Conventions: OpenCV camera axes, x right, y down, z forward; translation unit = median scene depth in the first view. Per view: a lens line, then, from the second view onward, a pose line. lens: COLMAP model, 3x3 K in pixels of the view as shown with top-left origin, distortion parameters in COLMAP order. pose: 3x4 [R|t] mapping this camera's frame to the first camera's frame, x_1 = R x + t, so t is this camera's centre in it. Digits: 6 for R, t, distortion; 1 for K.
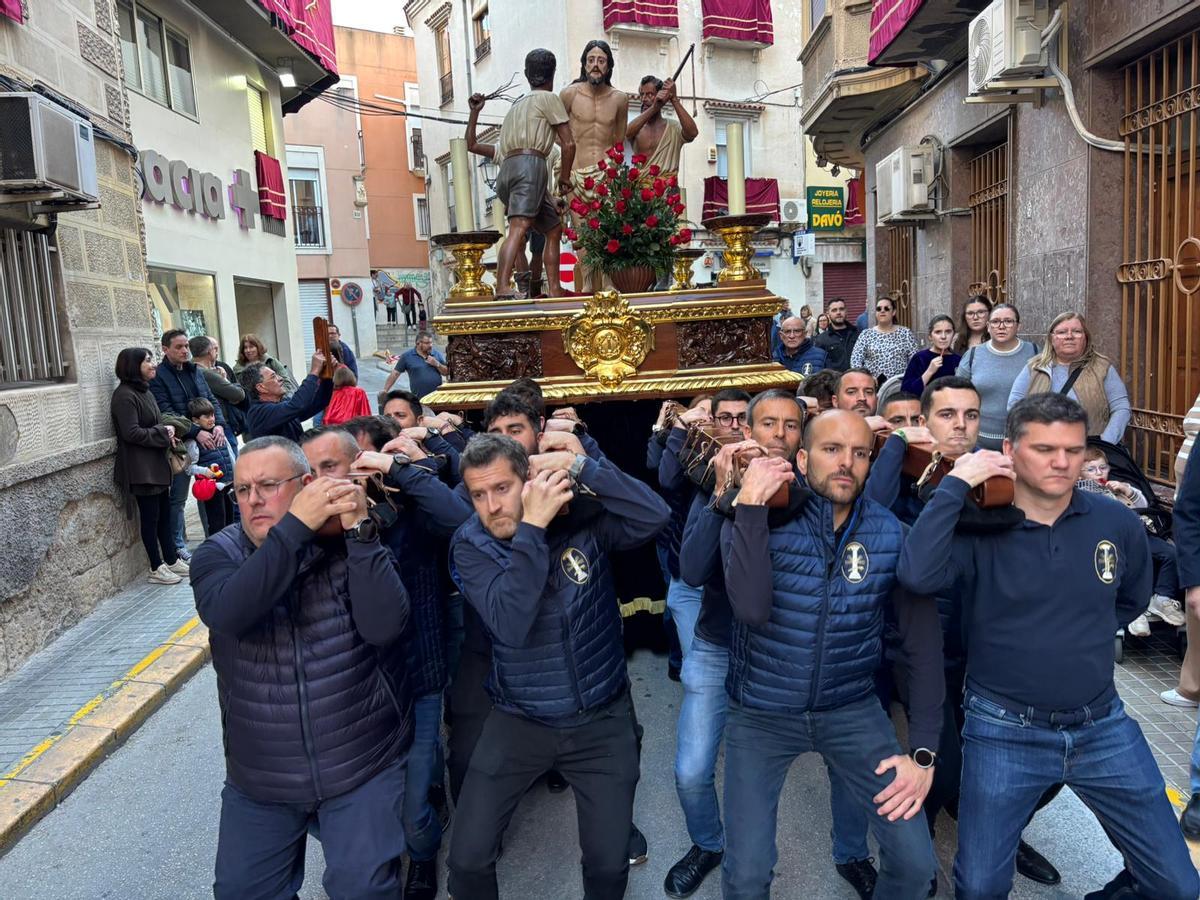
lens RADIAL K [[884.6, 0, 600.0], [0, 884.6, 450.0], [0, 0, 1]] dist [0.022171, -0.026788]
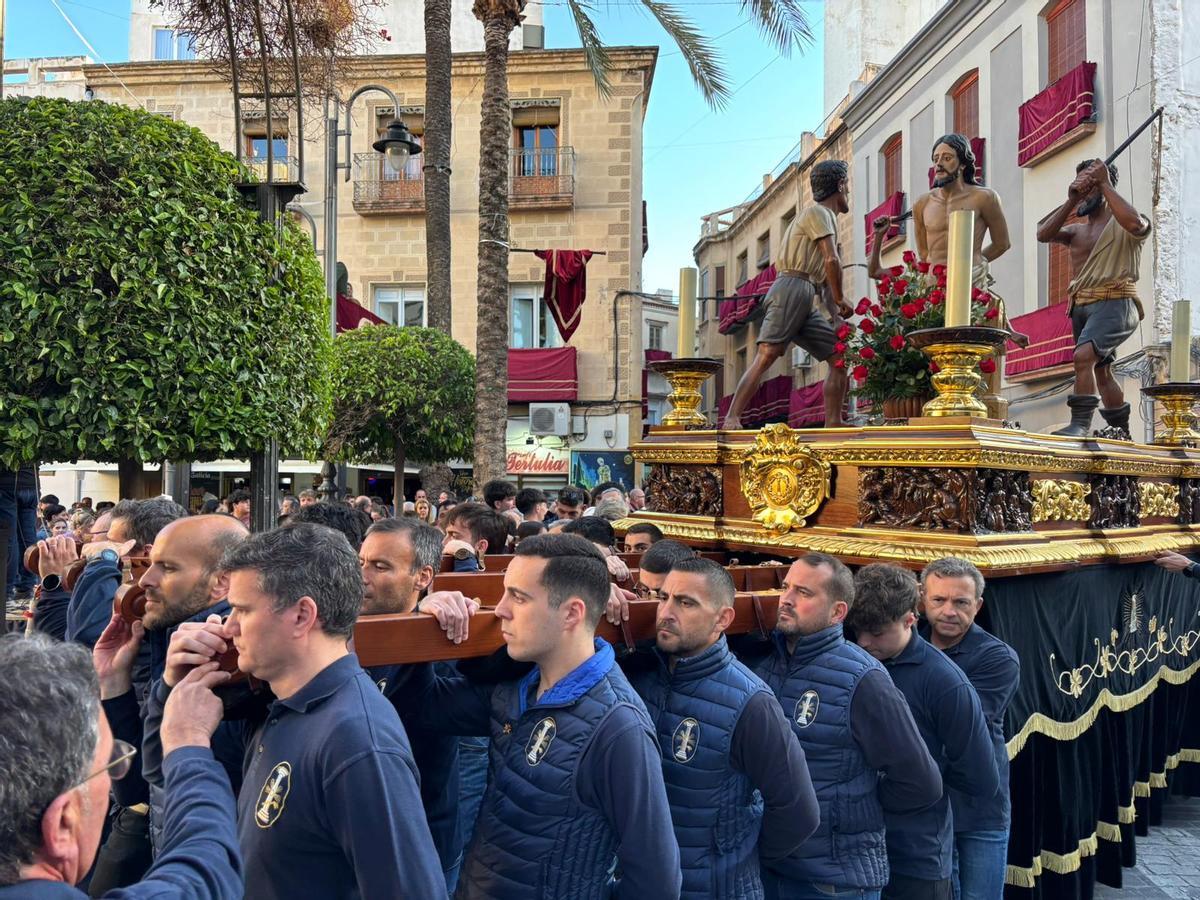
lens RADIAL K [[884.6, 0, 600.0], [0, 884.6, 450.0], [0, 0, 1]] dist [0.022171, -0.026788]
pose [[0.808025, 0.063922, -0.585670, 0.138122], [-0.146398, 0.984701, -0.094507, -0.017705], [0.570669, 0.162105, 0.805021, 0.077599]]
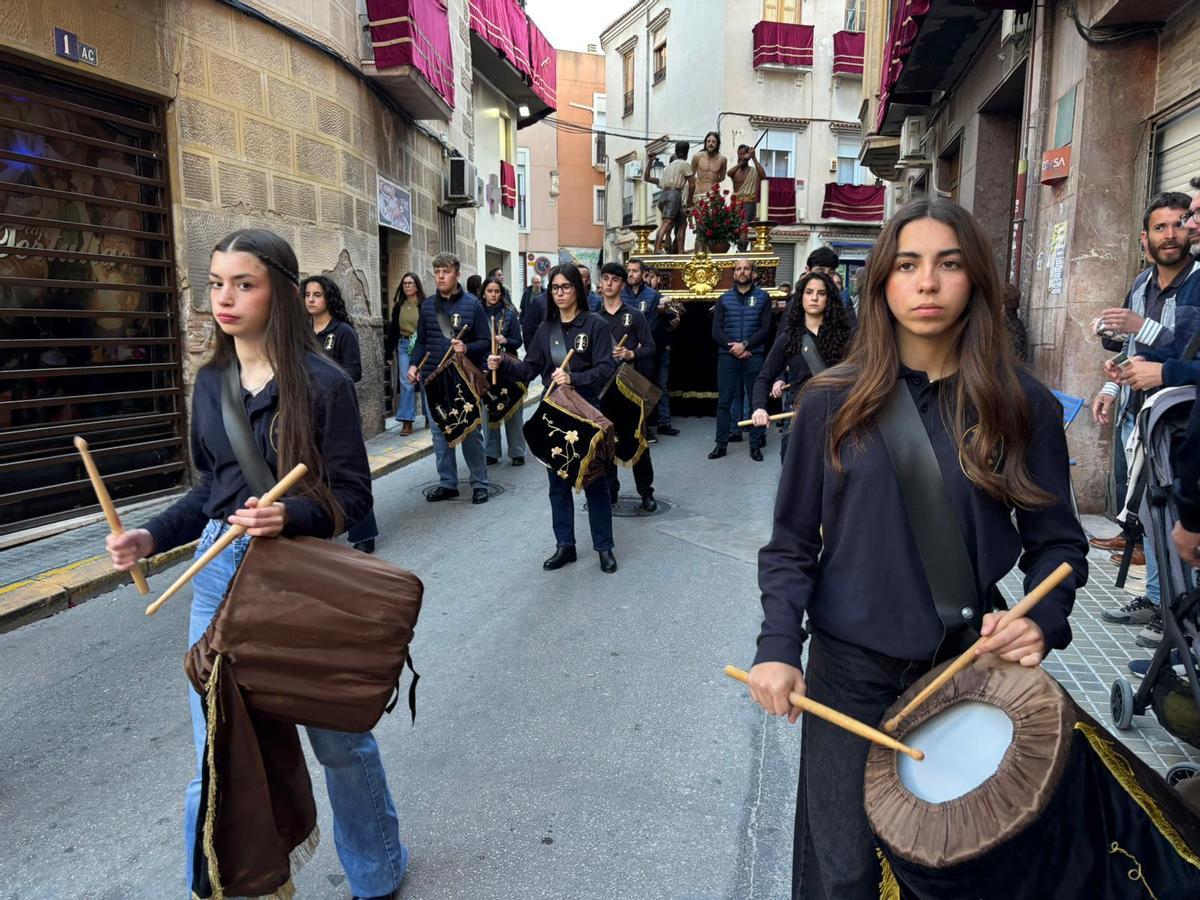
lens RADIAL K [[884.6, 0, 600.0], [0, 884.6, 450.0], [0, 0, 1]] dist [0.022171, -0.026788]
pose [[0.983329, 0.078768, -0.163888, 0.060654], [-0.076277, 0.996856, 0.021445, 0.110660], [0.165062, -0.008587, 0.986246, -0.480518]]
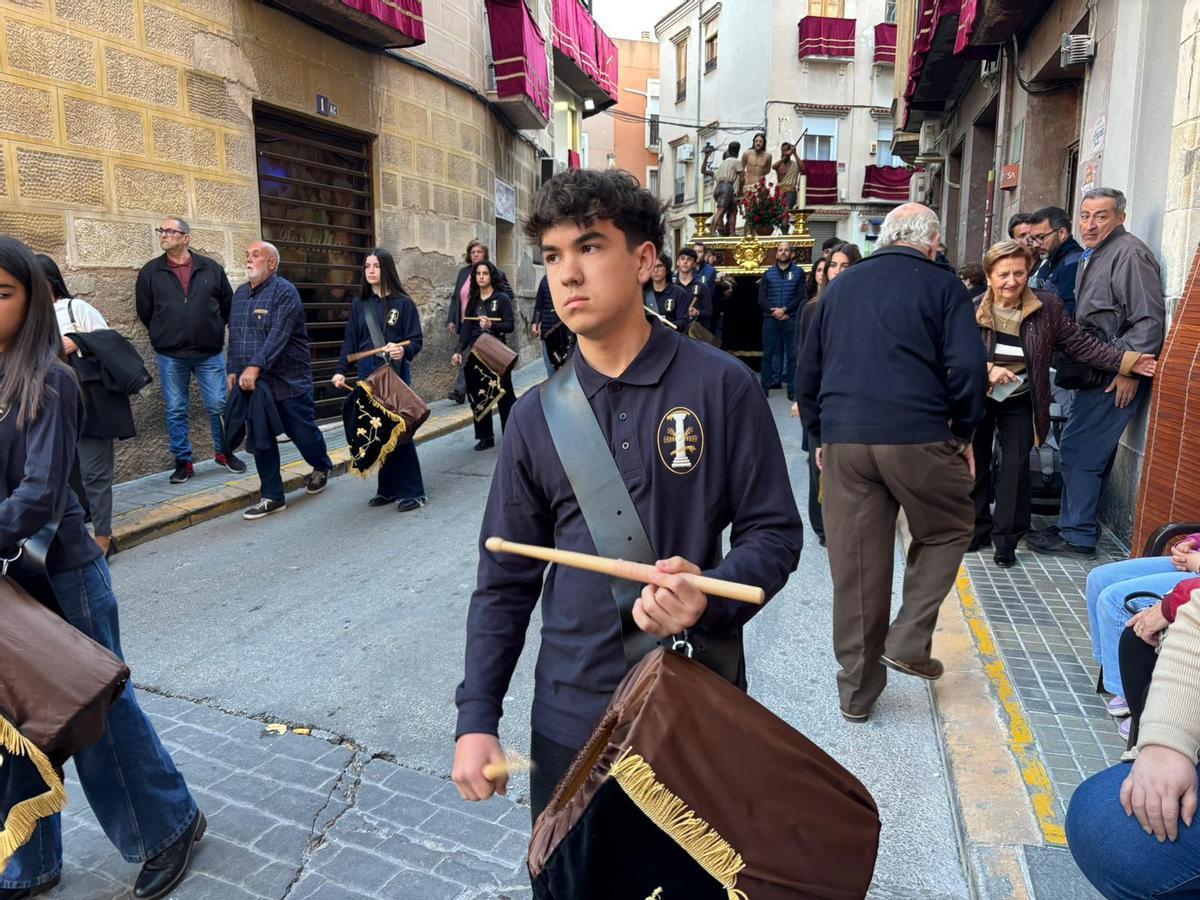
lens RADIAL K [[883.9, 0, 596.5], [0, 883.9, 442.9], [0, 0, 1]] dist [-0.002355, -0.000160]
pose [[0.972569, 0.088853, -0.214976, 0.070860], [-0.080725, 0.995660, 0.046314, 0.139015], [0.218158, -0.027690, 0.975521, -0.669143]]
